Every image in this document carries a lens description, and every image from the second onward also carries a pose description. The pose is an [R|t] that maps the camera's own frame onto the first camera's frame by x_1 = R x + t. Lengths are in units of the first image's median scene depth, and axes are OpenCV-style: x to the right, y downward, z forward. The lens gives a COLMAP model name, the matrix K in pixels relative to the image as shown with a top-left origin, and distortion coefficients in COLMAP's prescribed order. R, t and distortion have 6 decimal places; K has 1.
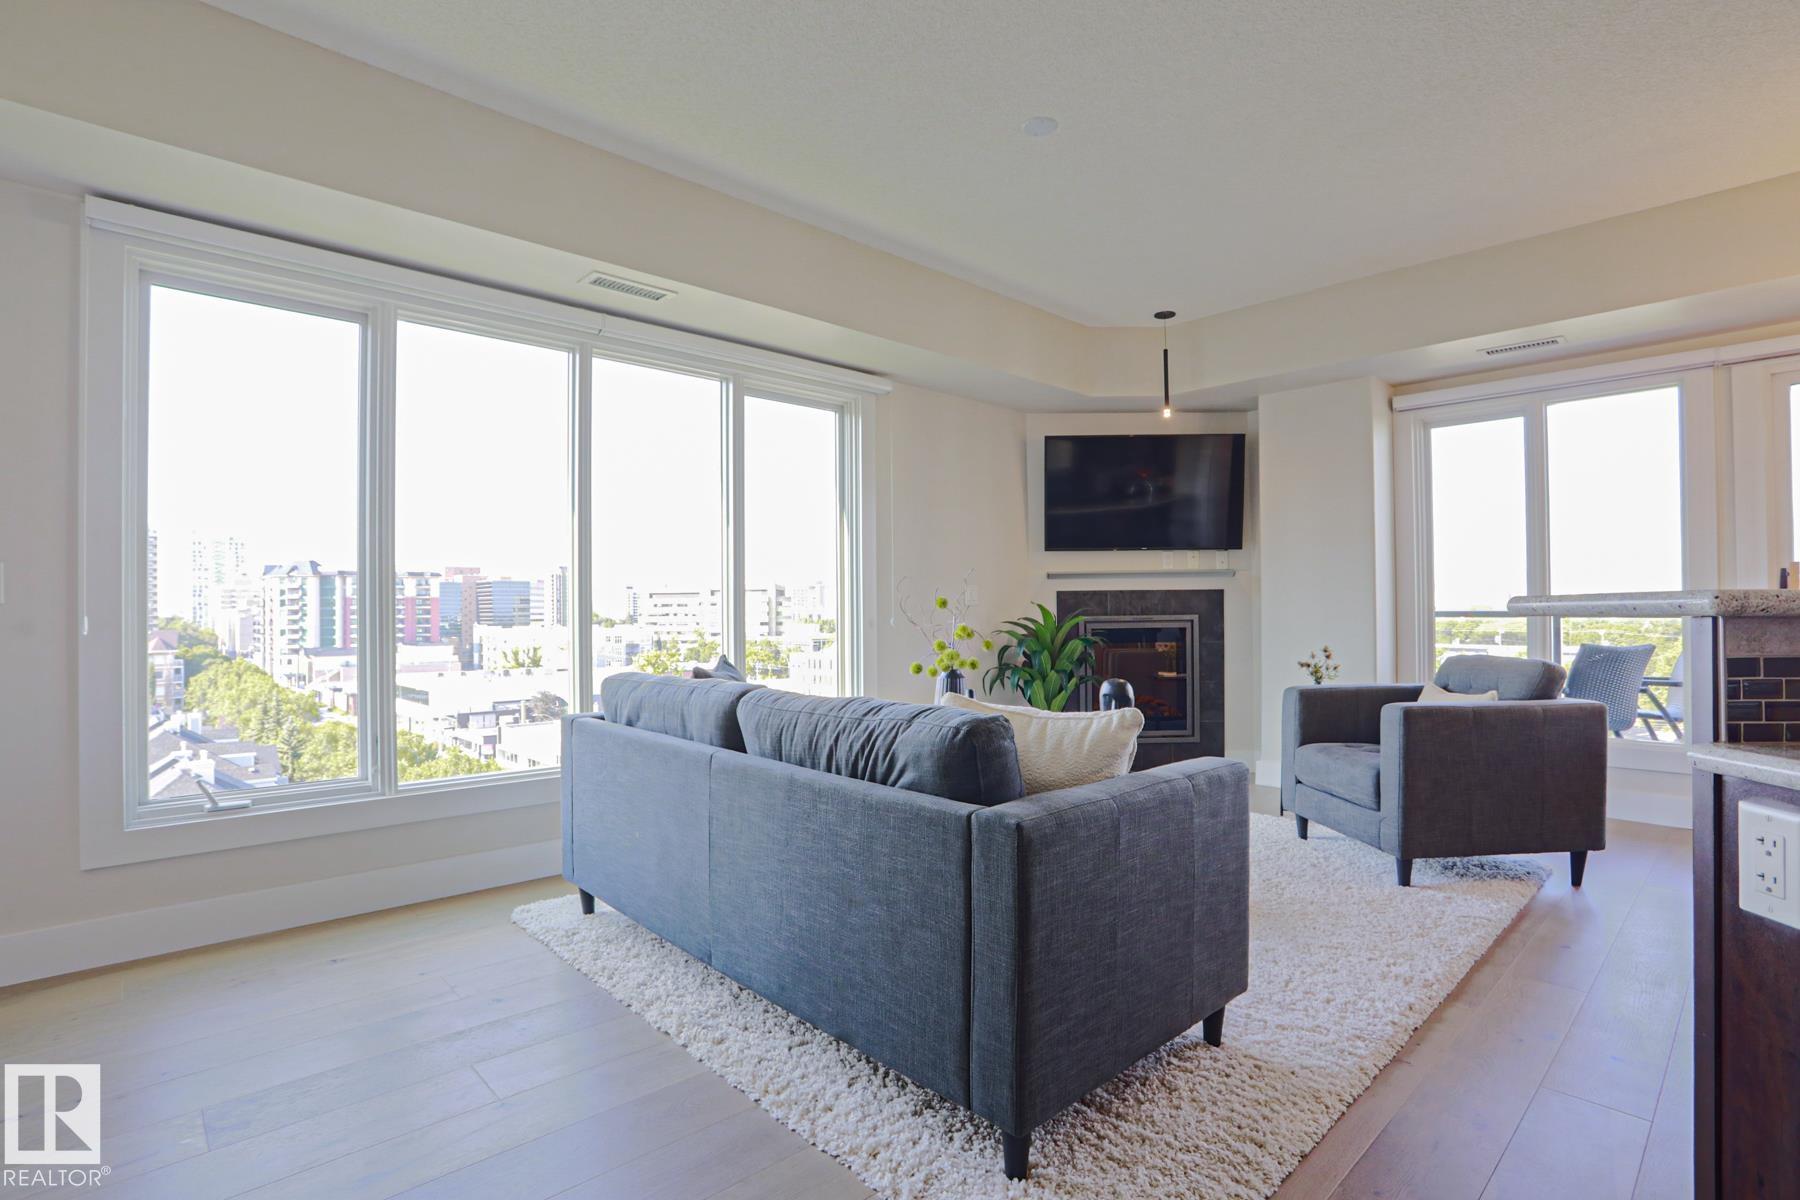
lens RADIAL K [[884.5, 0, 900.0], [0, 884.5, 600.0], [0, 0, 1]] dist [-0.073439, 0.029875]
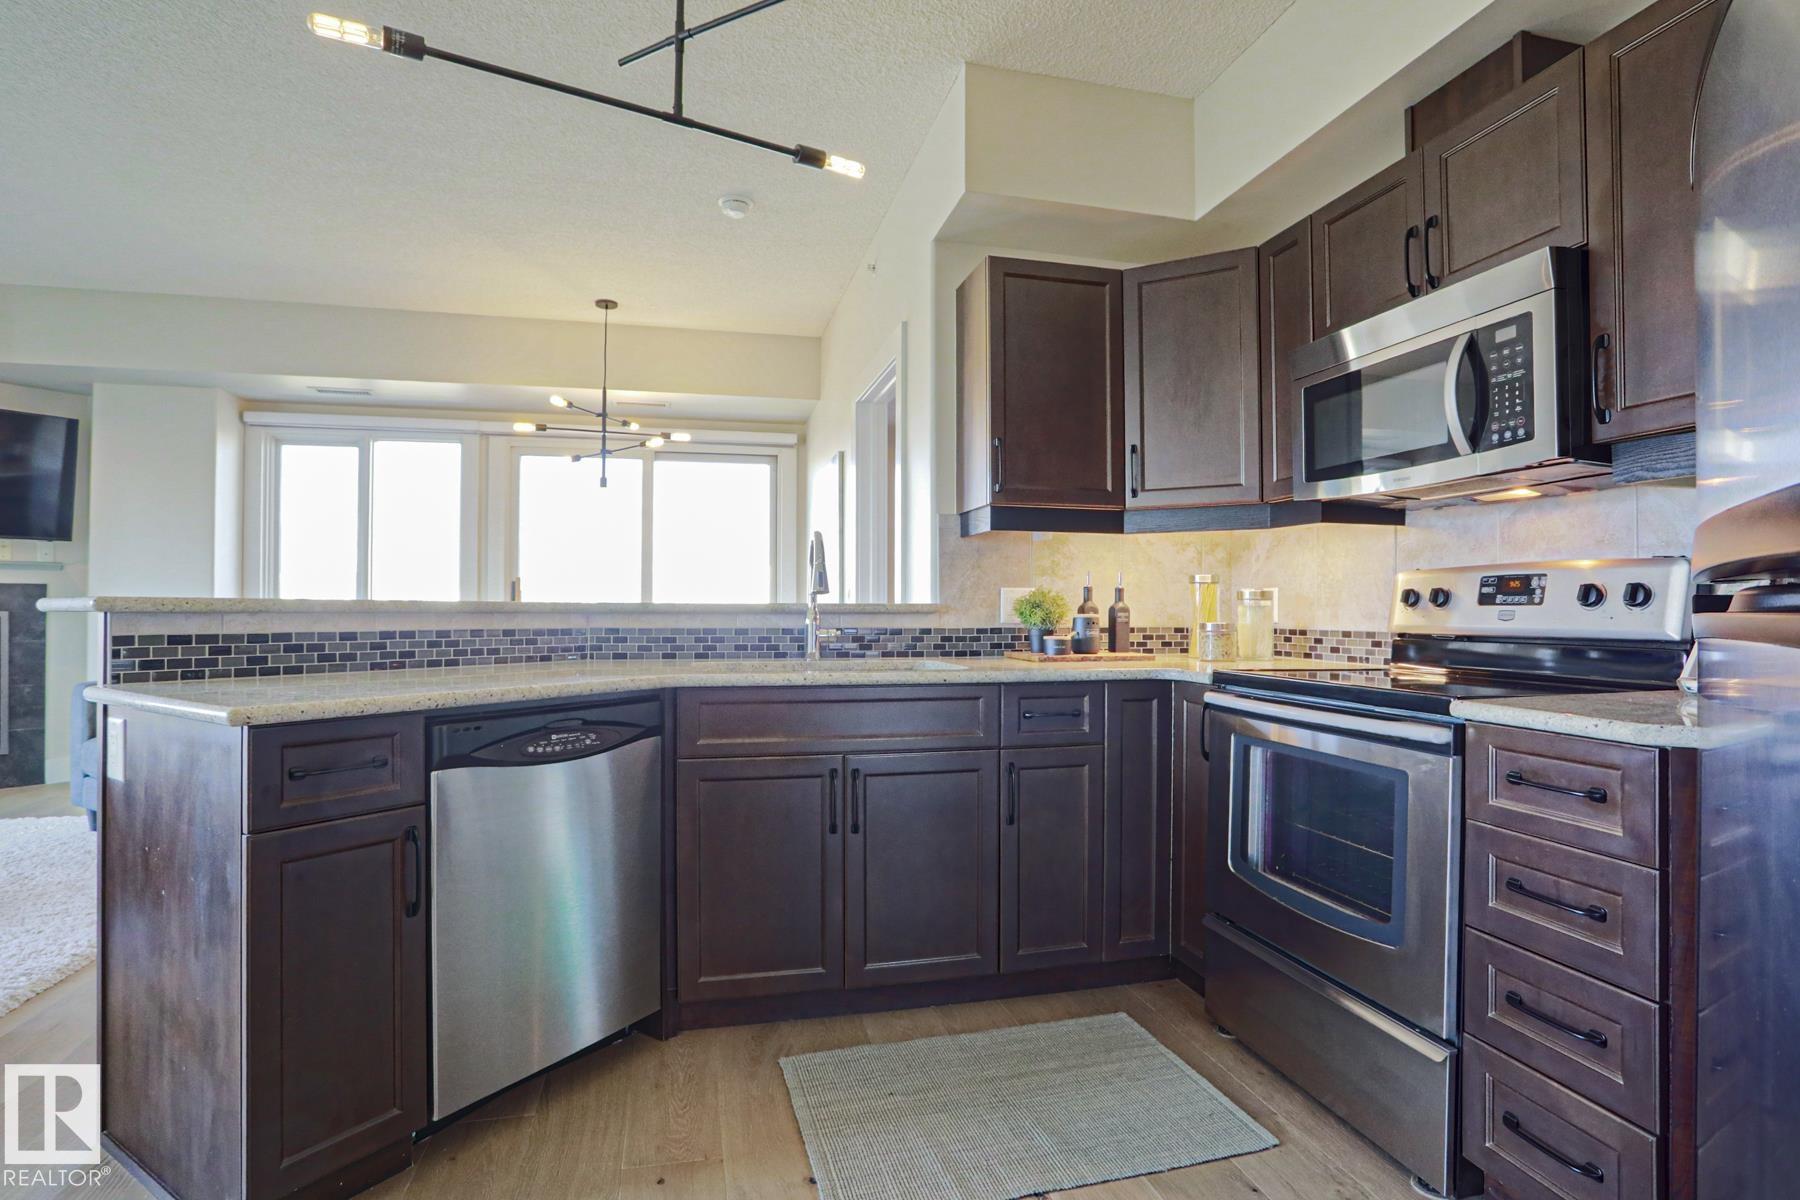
lens RADIAL K [[883.2, 0, 886.2], [0, 883.2, 598.4], [0, 0, 1]] dist [-0.087546, 0.052360]
pose [[0.505753, 0.010238, 0.862618, 0.020348], [-0.012474, 0.999912, -0.004554, -0.001599], [-0.862588, -0.008457, 0.505836, -0.096995]]
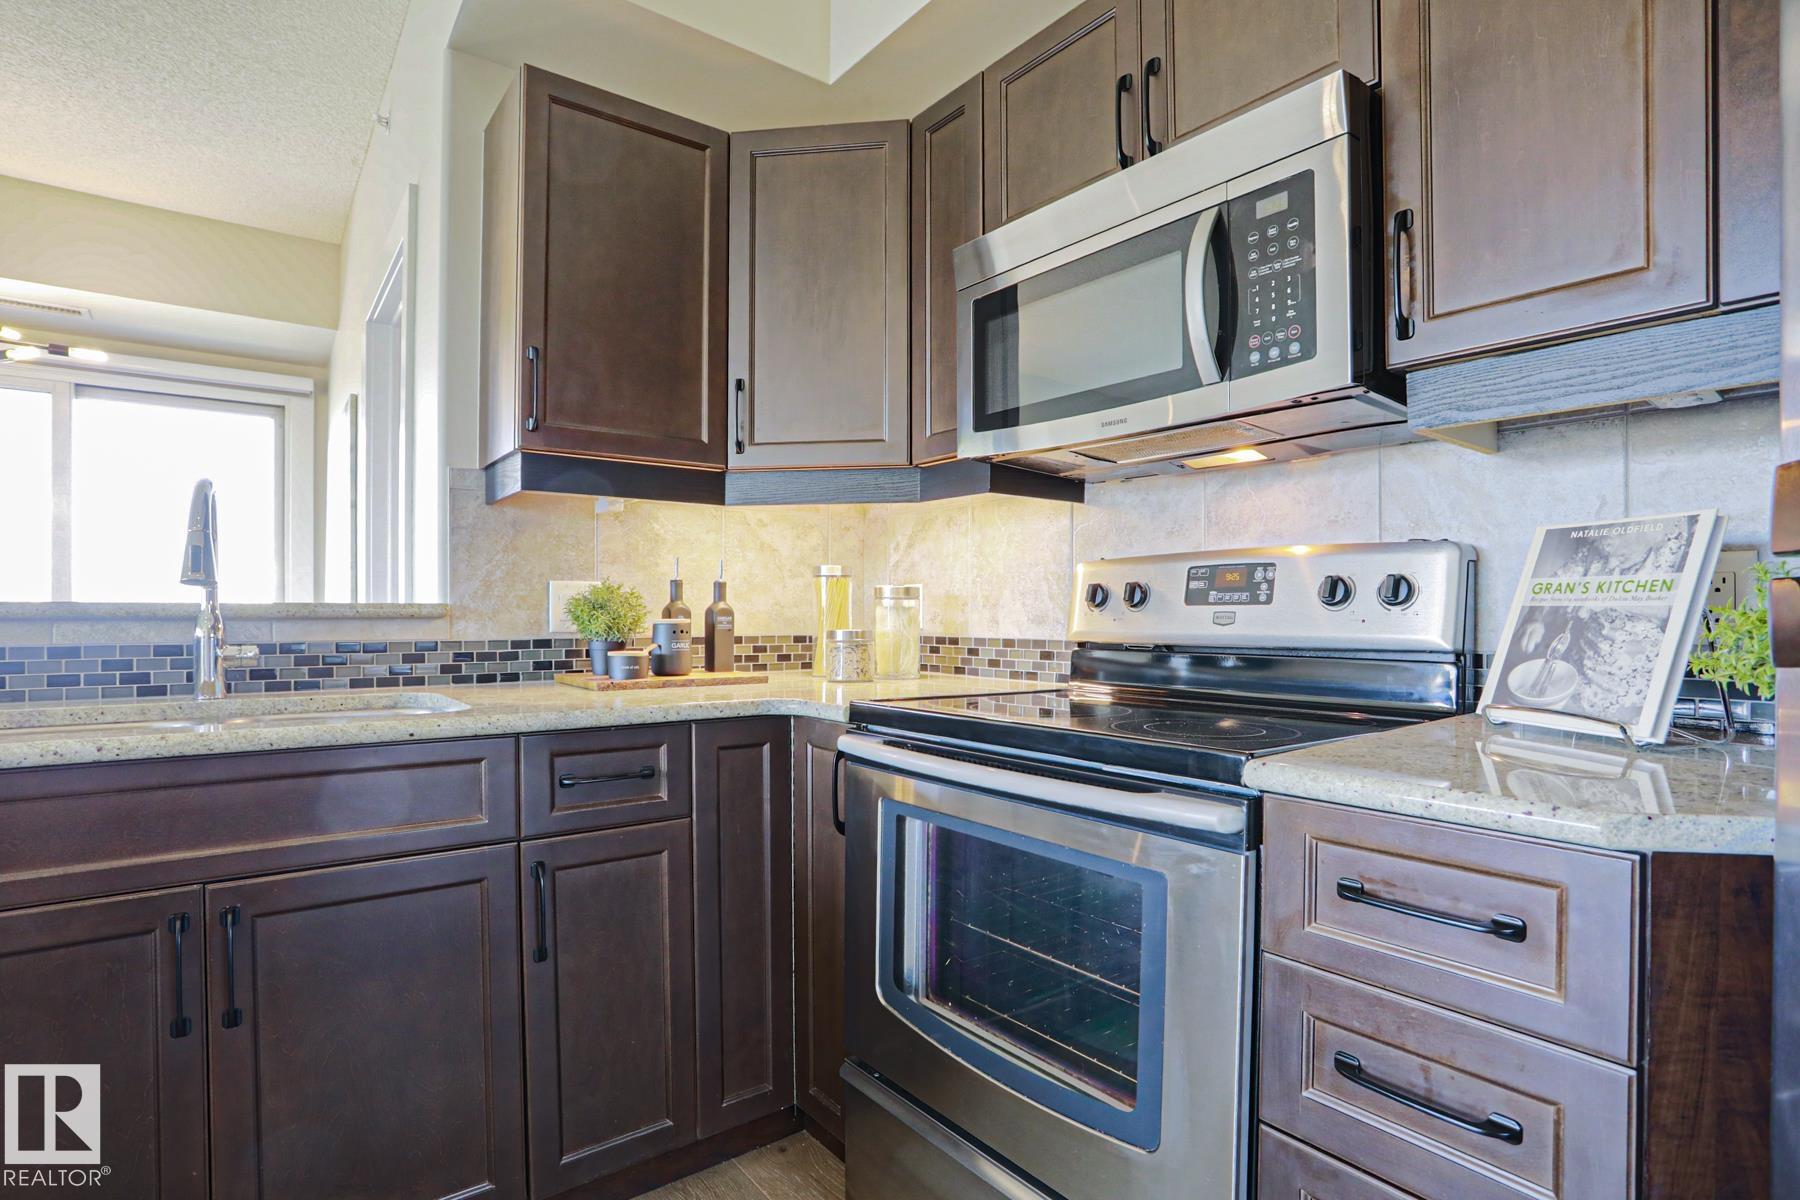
lens RADIAL K [[896.9, 0, 880.3], [0, 896.9, 614.1], [0, 0, 1]] dist [-0.065099, 0.000285]
pose [[0.115439, -0.002468, 0.993312, 0.081563], [-0.011979, 0.999921, 0.003876, -0.001133], [-0.993242, -0.012346, 0.115400, -0.083722]]
